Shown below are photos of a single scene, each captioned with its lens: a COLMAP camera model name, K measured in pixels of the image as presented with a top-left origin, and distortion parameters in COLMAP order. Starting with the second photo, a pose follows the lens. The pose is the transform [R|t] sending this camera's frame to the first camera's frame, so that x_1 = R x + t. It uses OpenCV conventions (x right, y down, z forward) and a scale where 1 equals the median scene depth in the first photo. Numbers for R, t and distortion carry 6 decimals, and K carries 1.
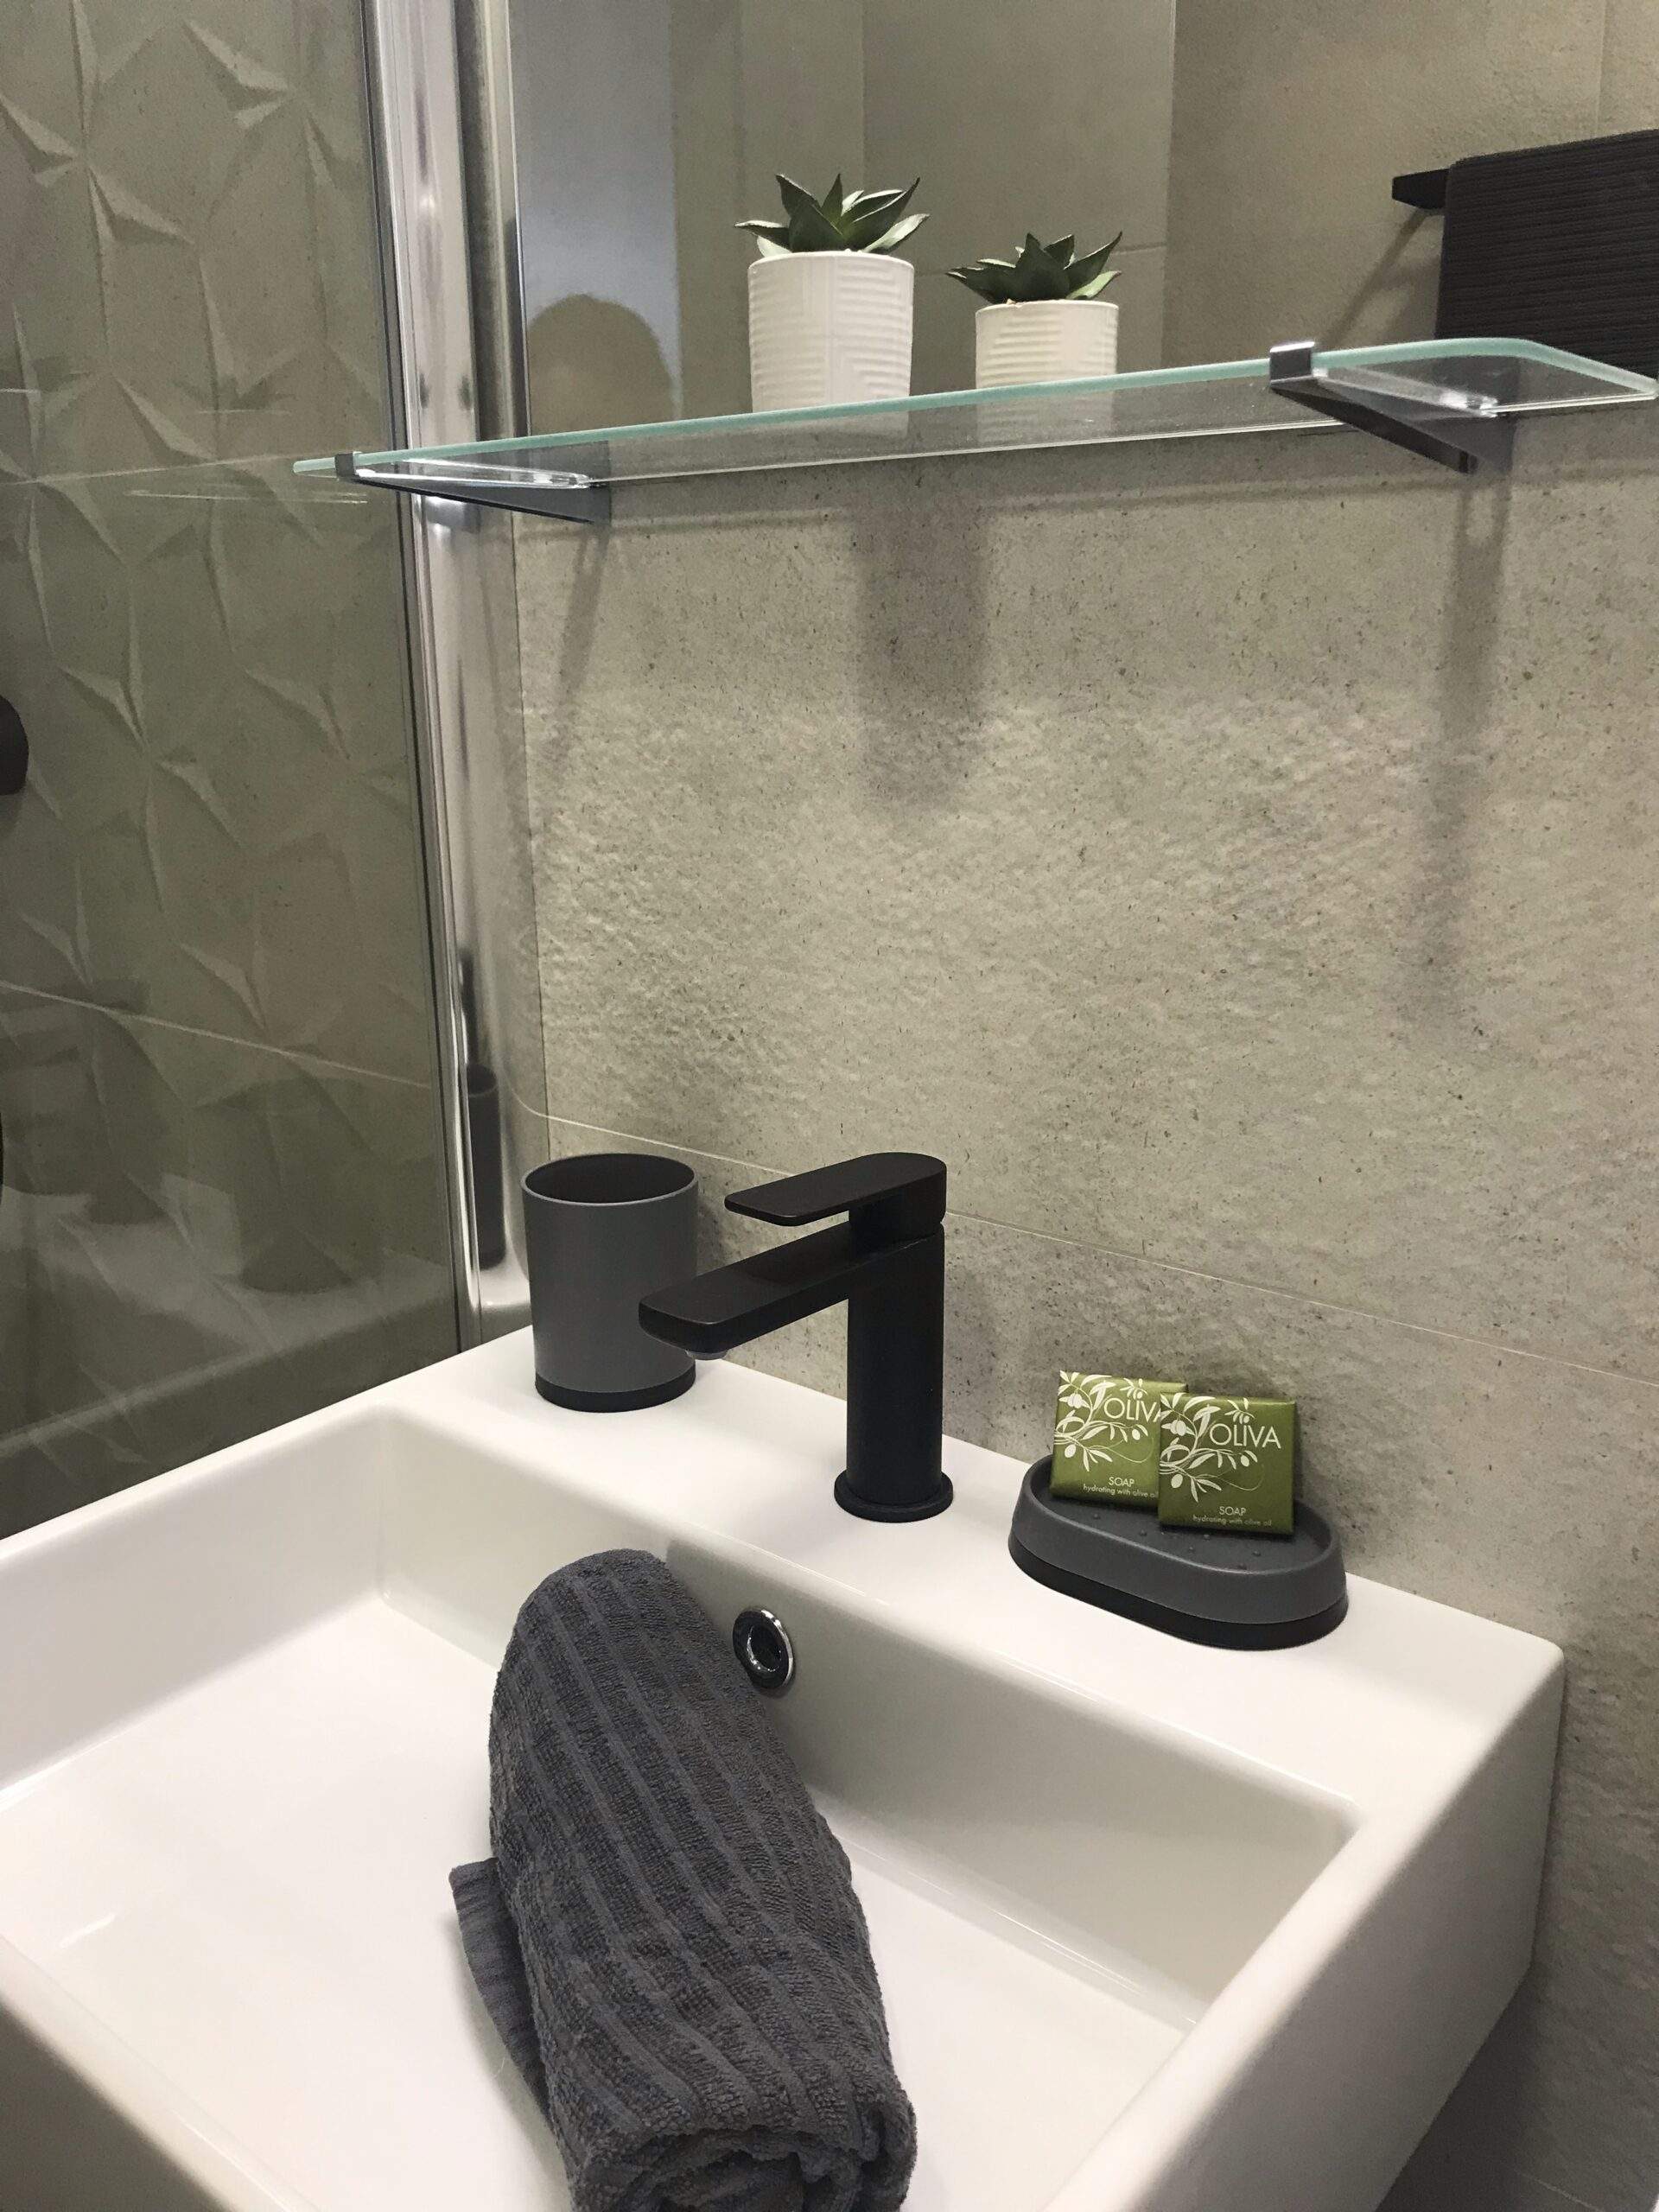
lens RADIAL K [[1813.8, 0, 832.6], [0, 1813.8, 1112.0], [0, 0, 1]] dist [0.029212, -0.025970]
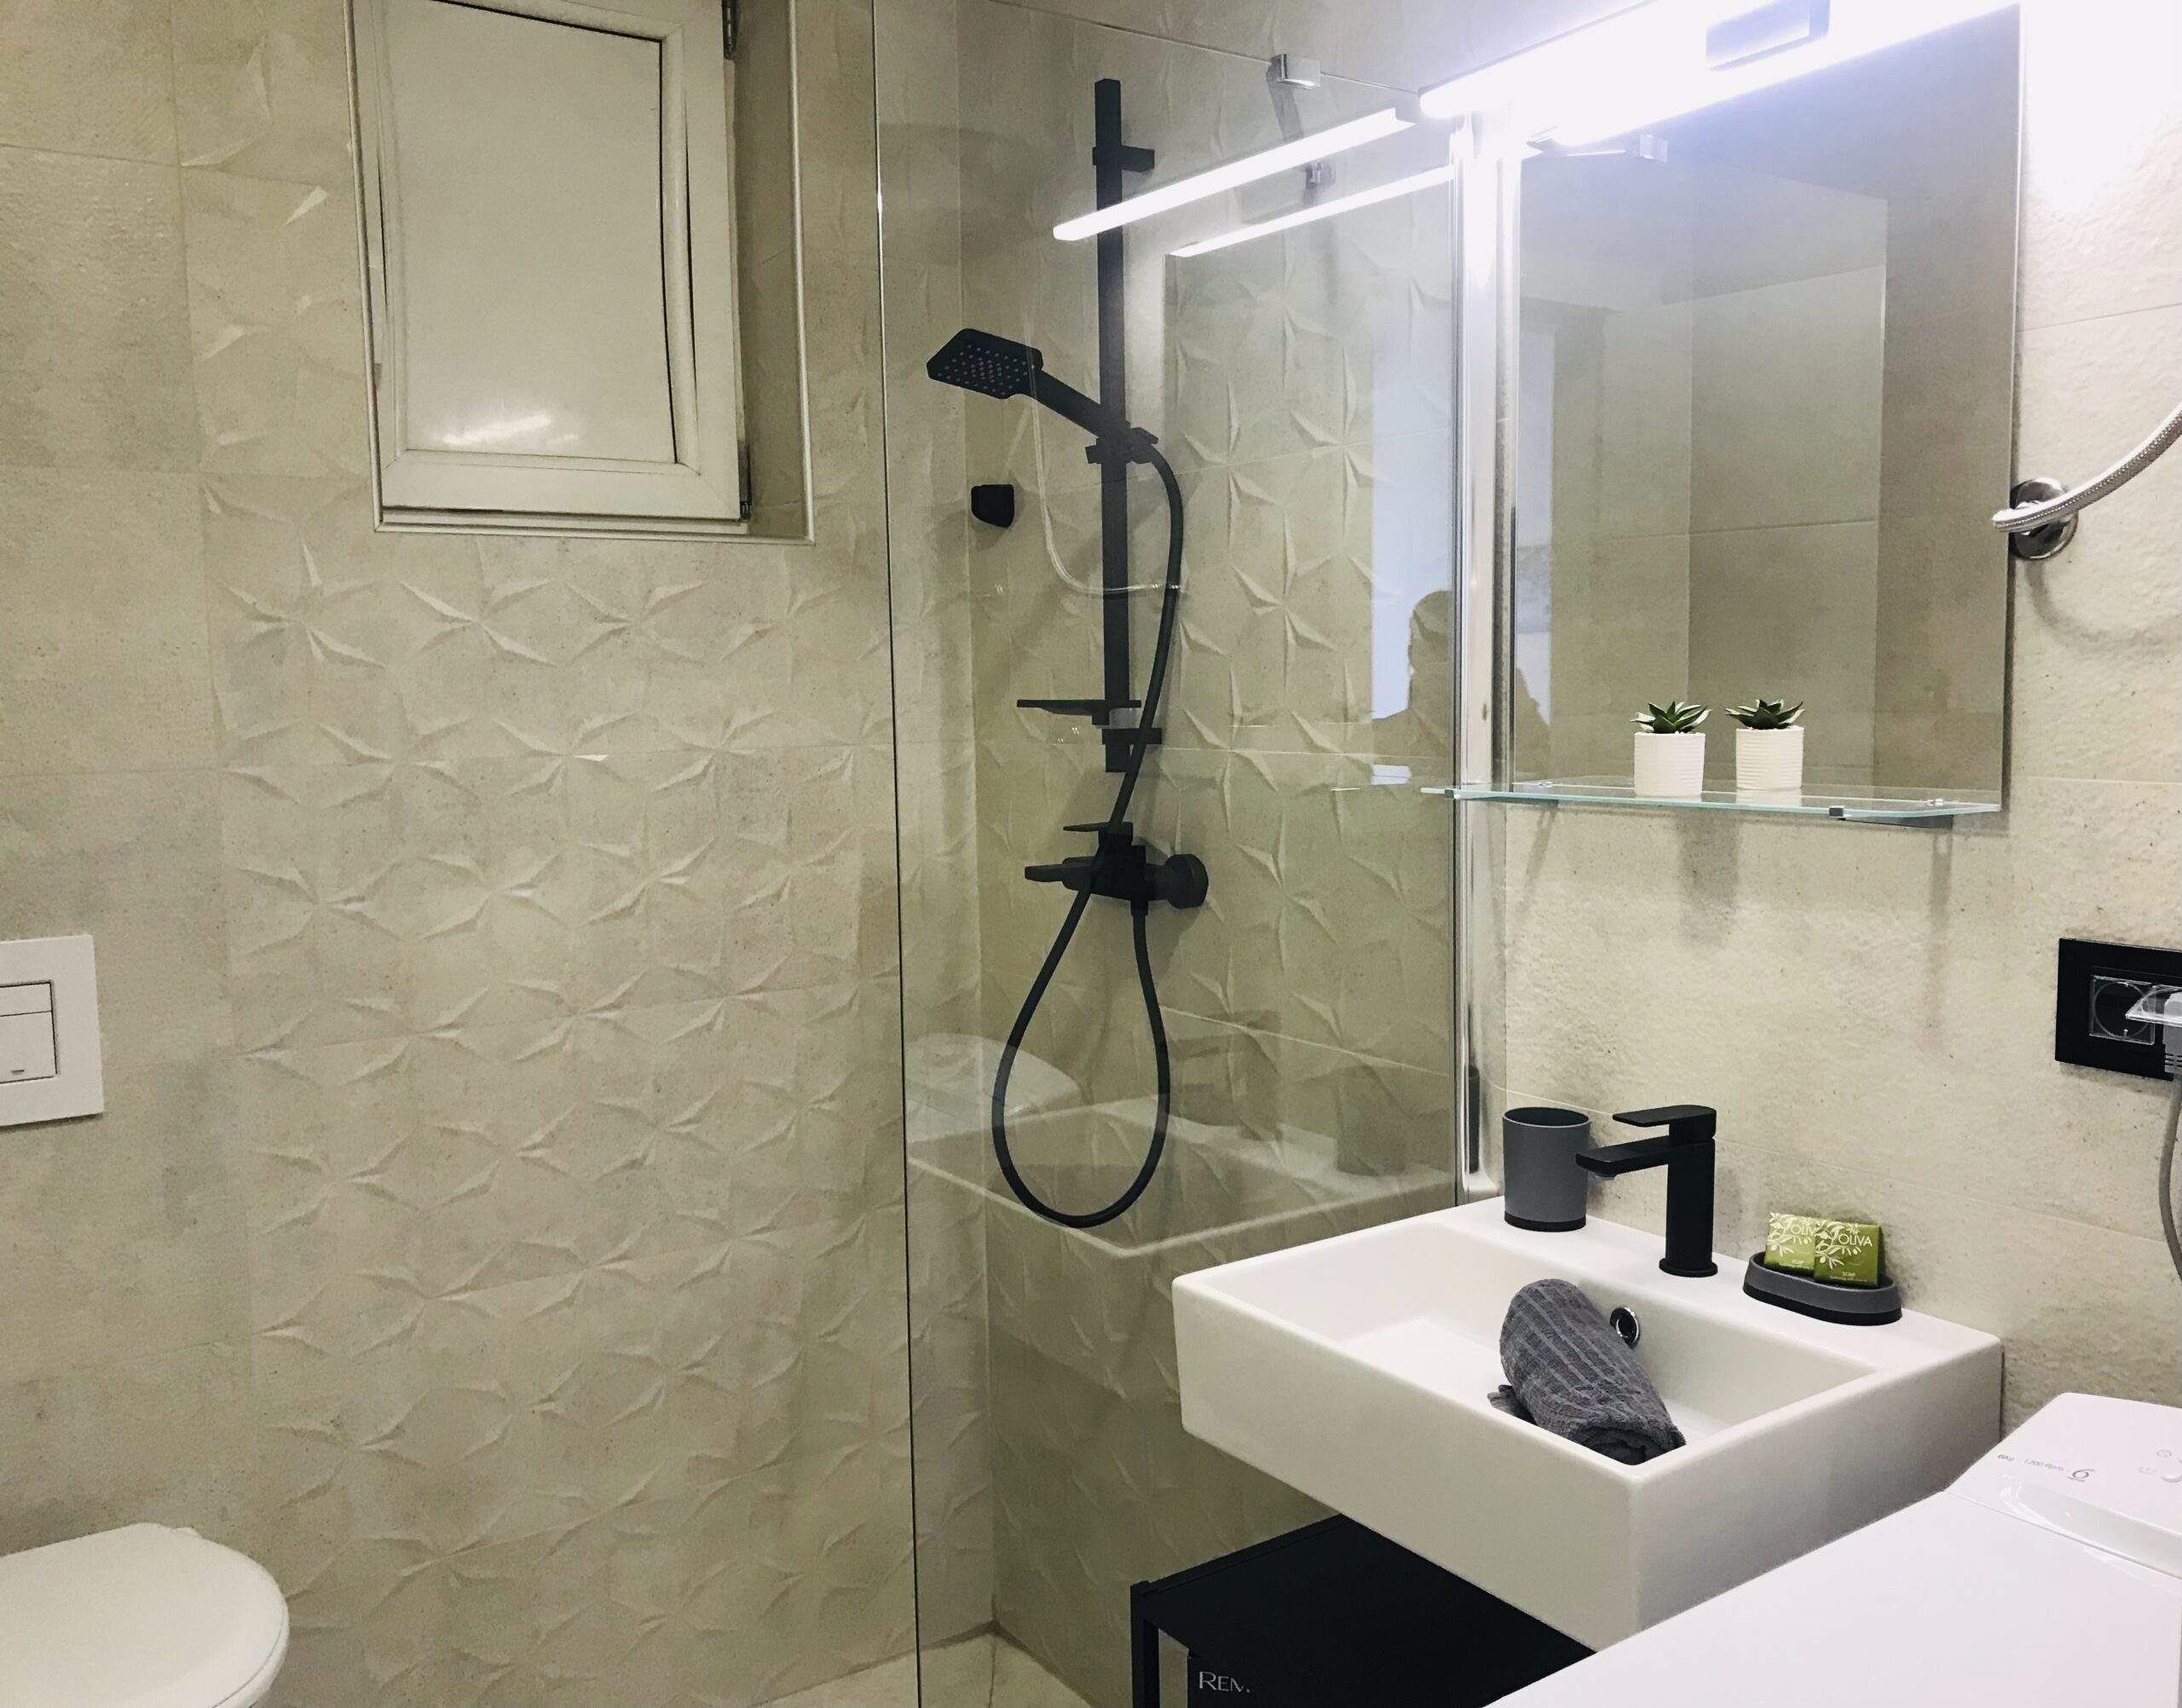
lens RADIAL K [[1918.6, 0, 1089.6], [0, 1918.6, 869.3], [0, 0, 1]] dist [-0.004525, -0.043167]
pose [[0.960080, 0.020364, -0.278985, -0.022695], [-0.063505, 0.987172, -0.146485, 0.124820], [0.272423, 0.158355, 0.949057, -1.402239]]
